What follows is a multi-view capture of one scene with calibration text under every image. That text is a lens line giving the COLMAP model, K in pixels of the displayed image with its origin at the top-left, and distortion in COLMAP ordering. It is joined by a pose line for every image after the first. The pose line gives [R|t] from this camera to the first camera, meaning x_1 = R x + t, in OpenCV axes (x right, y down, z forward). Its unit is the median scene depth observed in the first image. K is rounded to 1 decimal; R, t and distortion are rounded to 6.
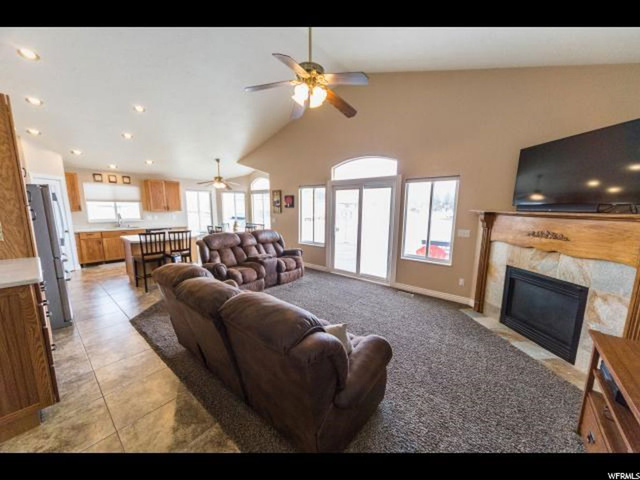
lens RADIAL K [[234.9, 0, 321.8], [0, 234.9, 241.9], [0, 0, 1]] dist [0.000858, 0.000066]
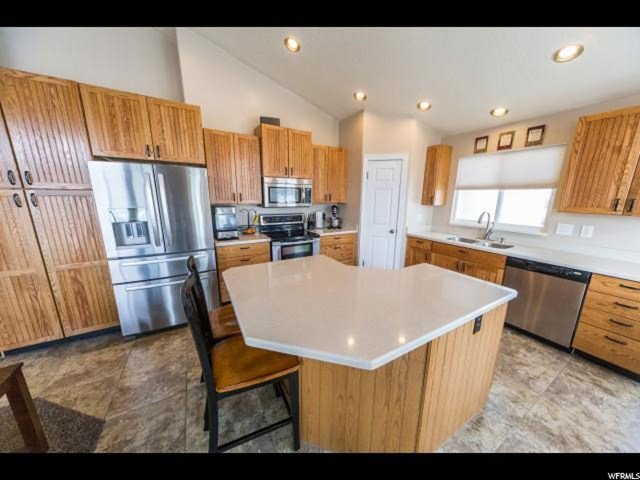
lens RADIAL K [[216.5, 0, 321.2], [0, 216.5, 241.2], [0, 0, 1]] dist [-0.000152, -0.000044]
pose [[-0.351434, 0.188249, -0.917091, -0.308179], [-0.144957, 0.956821, 0.251953, -0.126550], [0.924922, 0.221484, -0.308972, 0.824040]]
